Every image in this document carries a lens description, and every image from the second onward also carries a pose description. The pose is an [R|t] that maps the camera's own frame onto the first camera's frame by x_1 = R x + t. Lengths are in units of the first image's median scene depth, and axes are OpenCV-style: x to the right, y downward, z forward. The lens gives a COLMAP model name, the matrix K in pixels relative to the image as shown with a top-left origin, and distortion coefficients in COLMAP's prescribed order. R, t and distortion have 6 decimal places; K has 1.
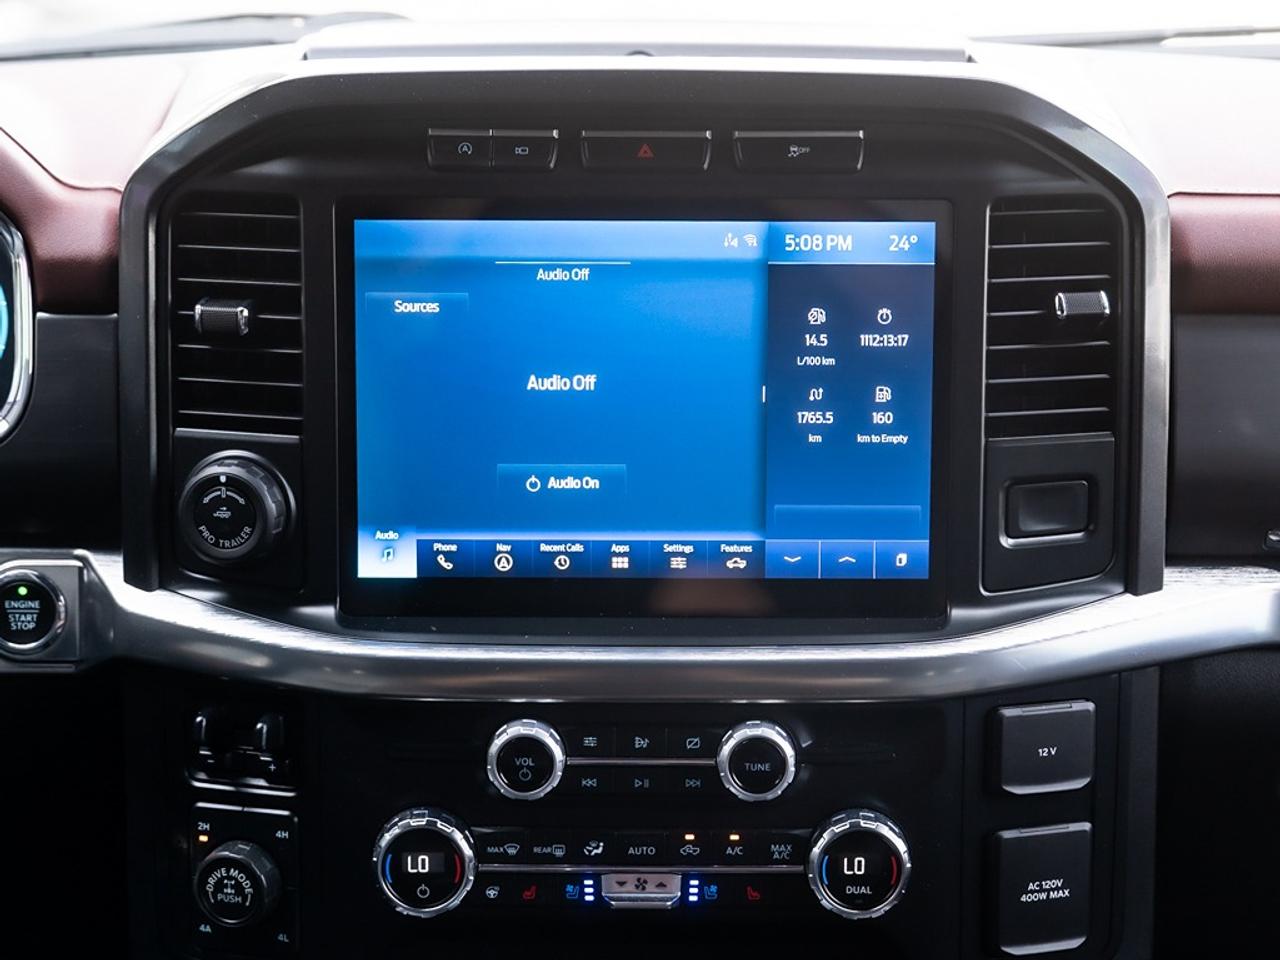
lens RADIAL K [[2322.6, 0, 635.7], [0, 2322.6, 408.1], [0, 0, 1]] dist [0.008425, 0.088520]
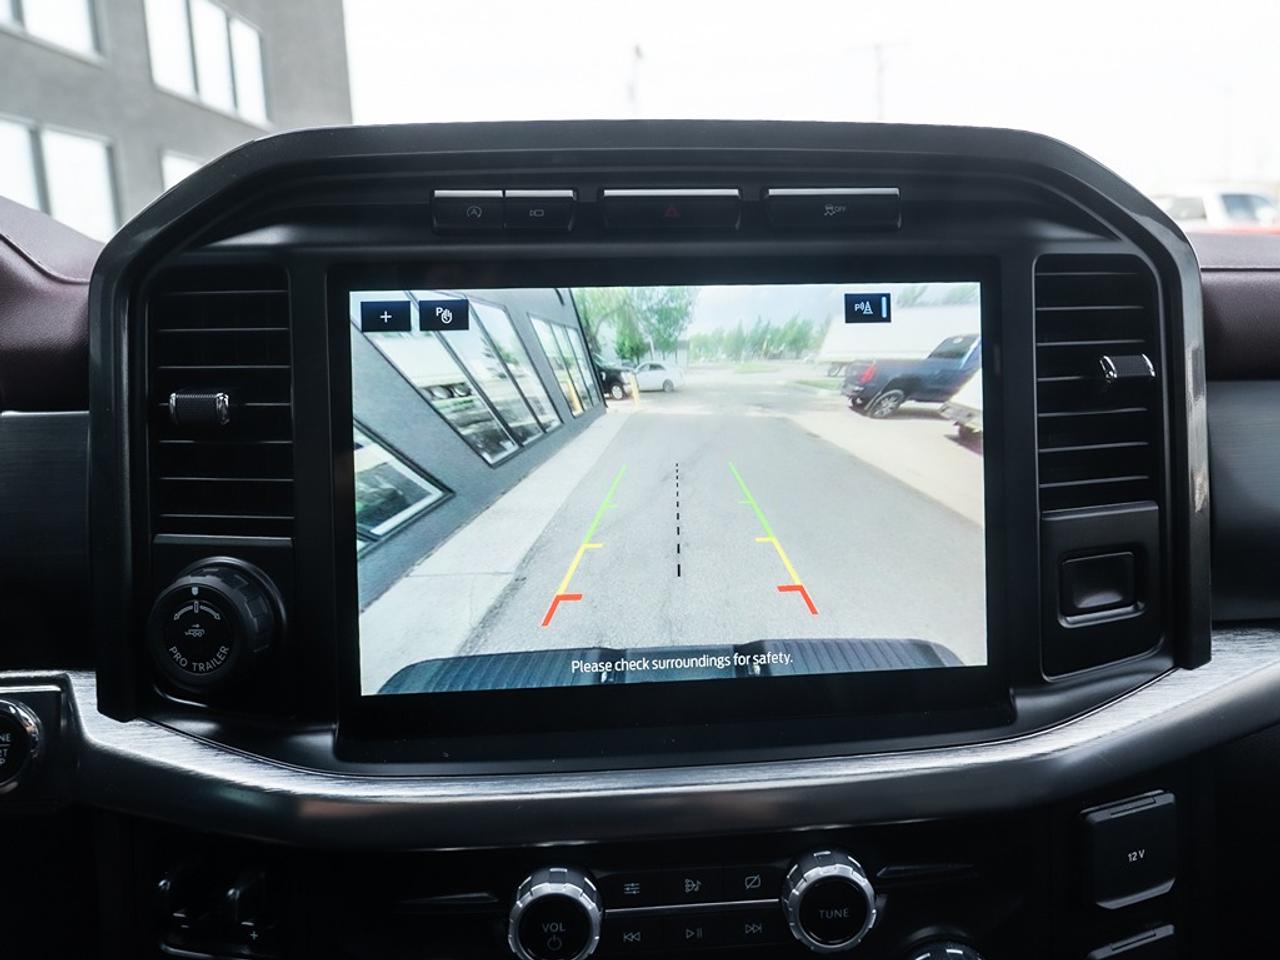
lens RADIAL K [[878.6, 0, 676.9], [0, 878.6, 429.9], [0, 0, 1]] dist [-0.012422, 0.000107]
pose [[0.997248, -0.030772, 0.067454, -0.019403], [0.037505, 0.994186, -0.100934, 0.010491], [-0.063956, 0.103186, 0.992604, 0.657904]]
